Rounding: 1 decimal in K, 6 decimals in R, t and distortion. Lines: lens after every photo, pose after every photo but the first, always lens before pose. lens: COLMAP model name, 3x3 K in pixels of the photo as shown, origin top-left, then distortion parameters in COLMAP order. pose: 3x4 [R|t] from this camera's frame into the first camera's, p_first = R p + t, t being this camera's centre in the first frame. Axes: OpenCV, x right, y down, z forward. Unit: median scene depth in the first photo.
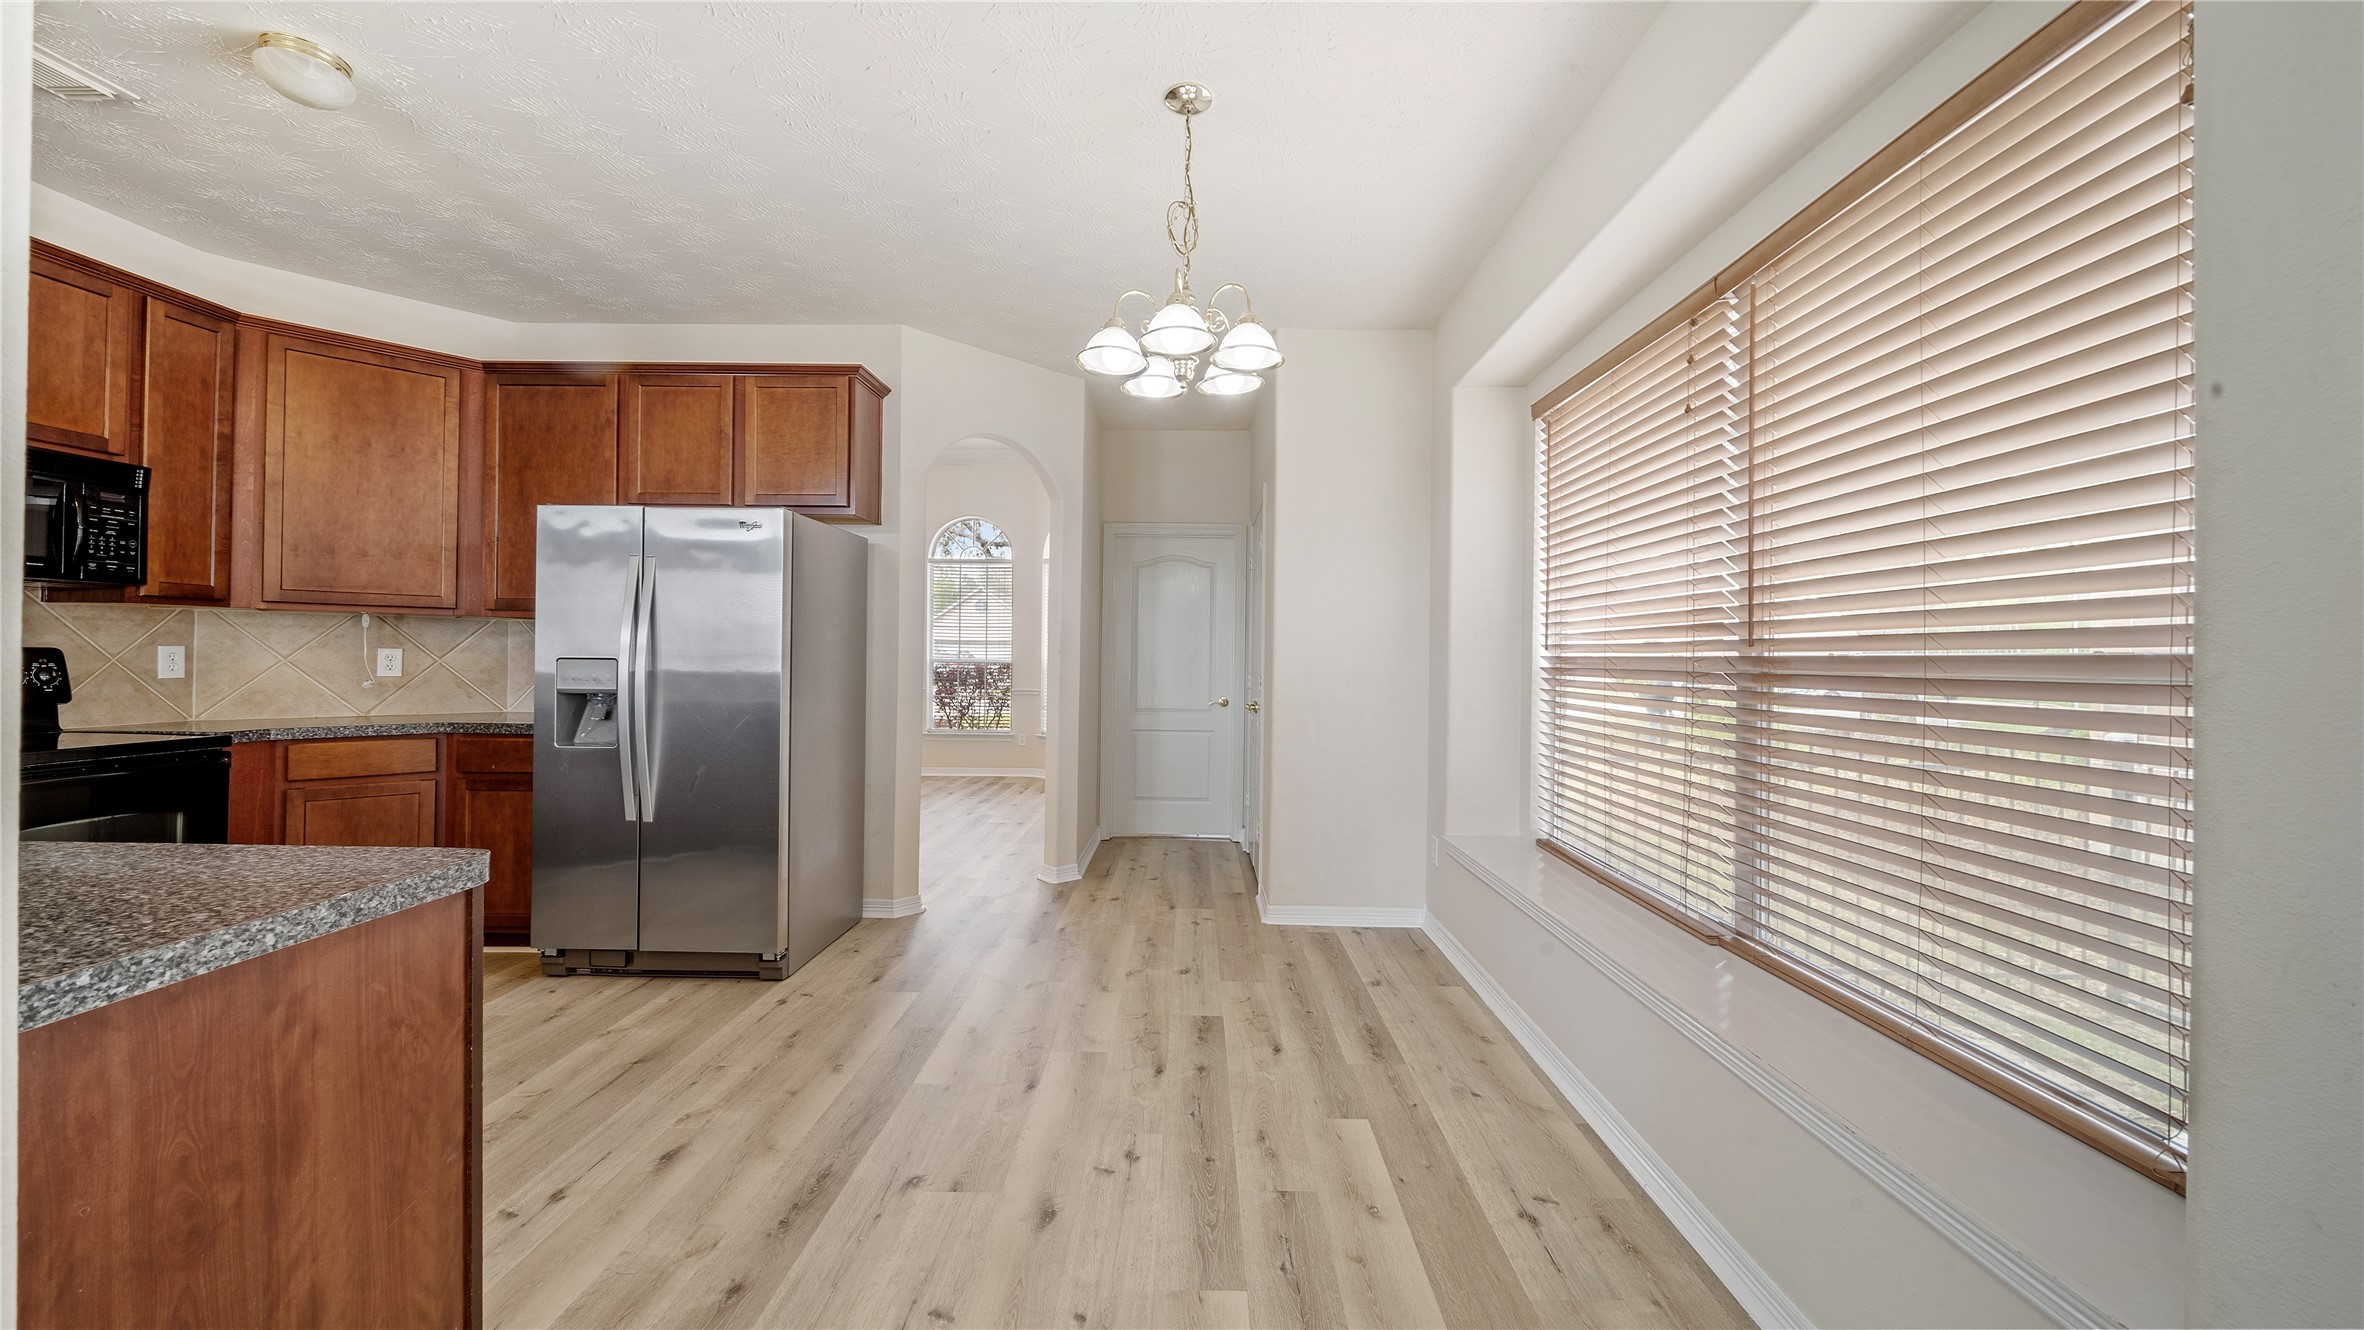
lens RADIAL K [[852.6, 0, 1183.3], [0, 852.6, 639.7], [0, 0, 1]] dist [0.003789, -0.000658]
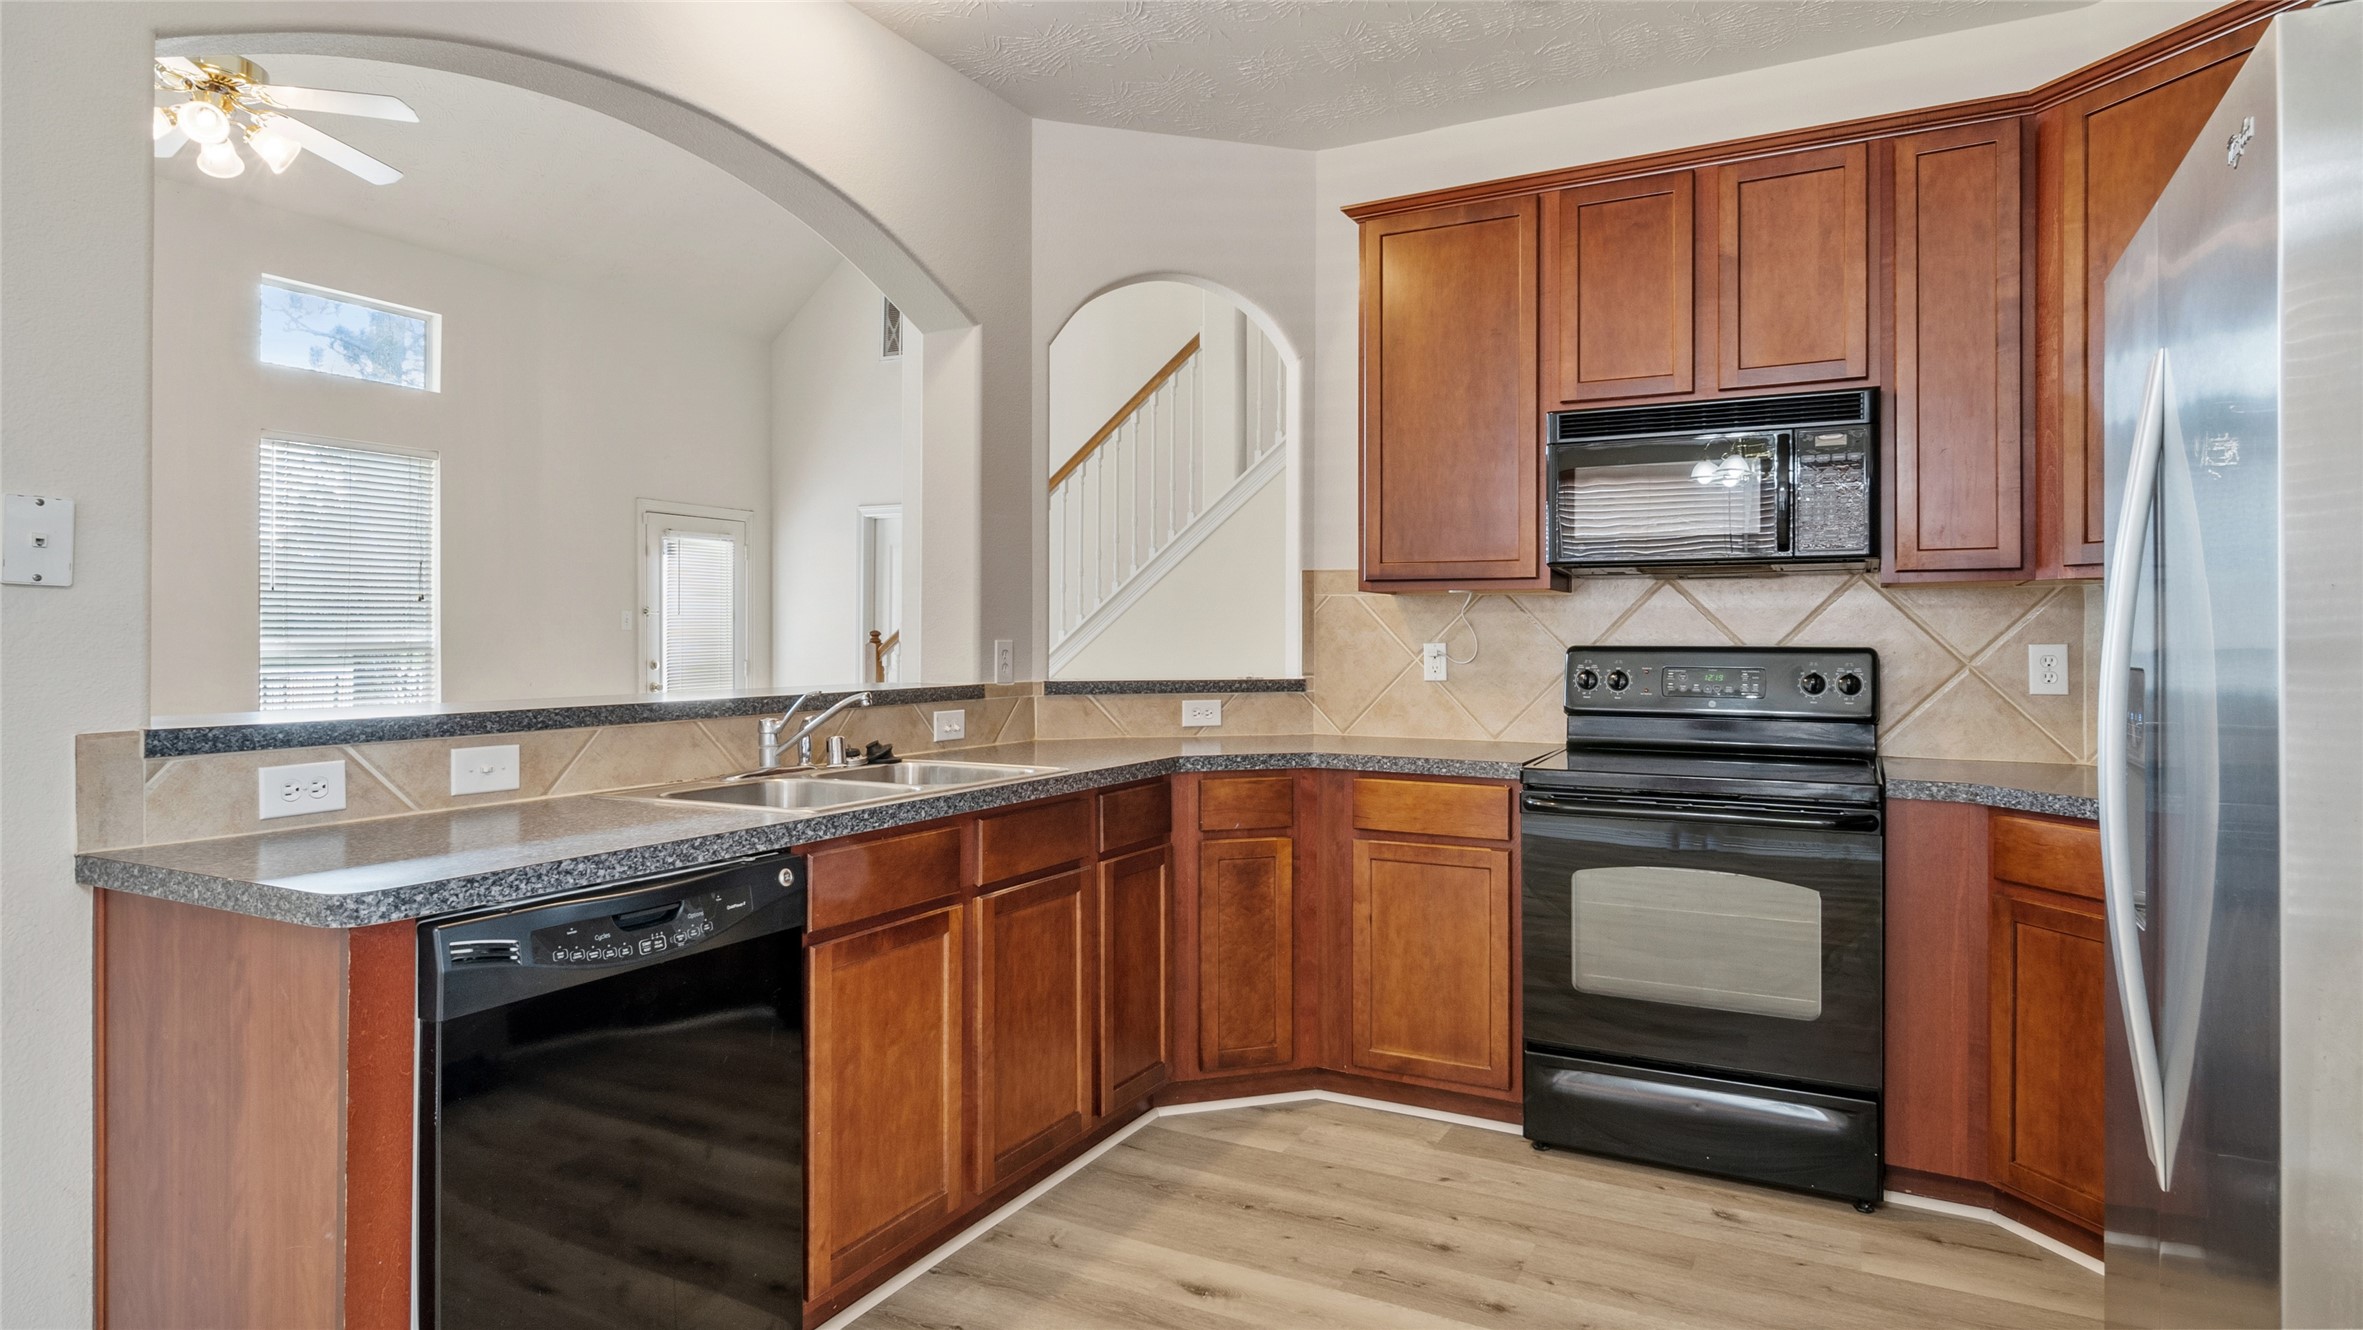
lens RADIAL K [[1292.4, 0, 1226.2], [0, 1292.4, 626.1], [0, 0, 1]] dist [0.002268, 0.000219]
pose [[-0.458469, -0.020144, -0.888482, -0.038154], [0.011890, 0.999515, -0.028797, 0.015226], [0.888631, -0.023767, -0.458007, 0.934566]]
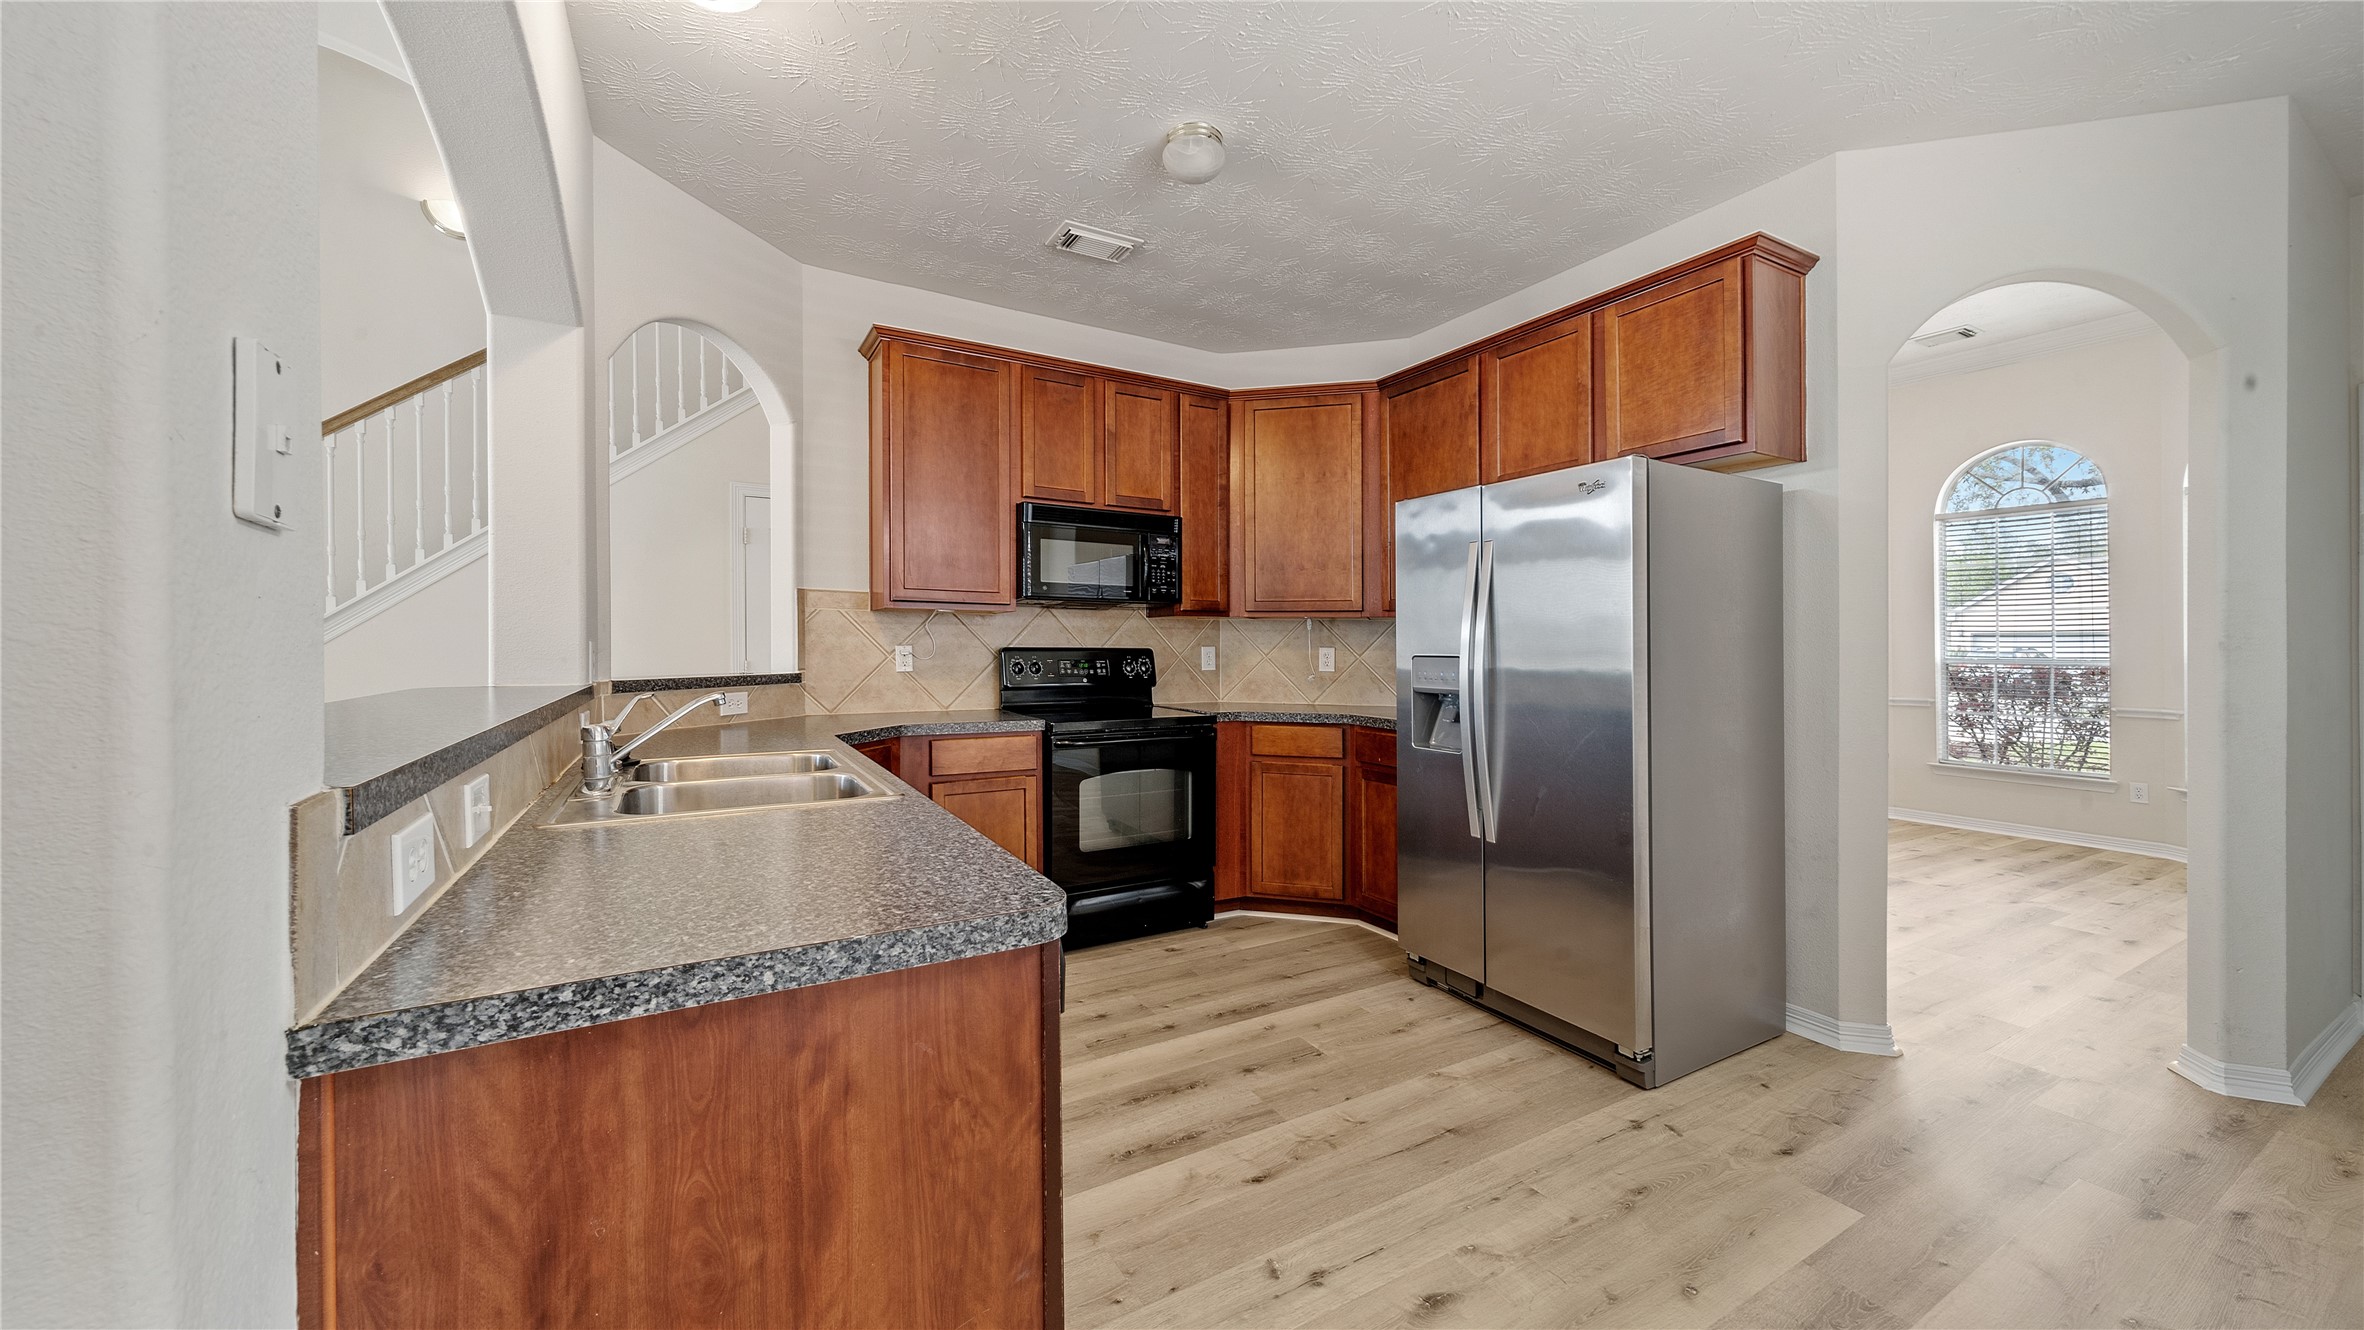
lens RADIAL K [[852.6, 0, 1183.3], [0, 852.6, 639.7], [0, 0, 1]] dist [0.003789, -0.000658]
pose [[0.510703, -0.015628, -0.859615, -0.029959], [0.017410, 0.999818, -0.007834, 0.005973], [0.859581, -0.010965, 0.510882, 0.279582]]
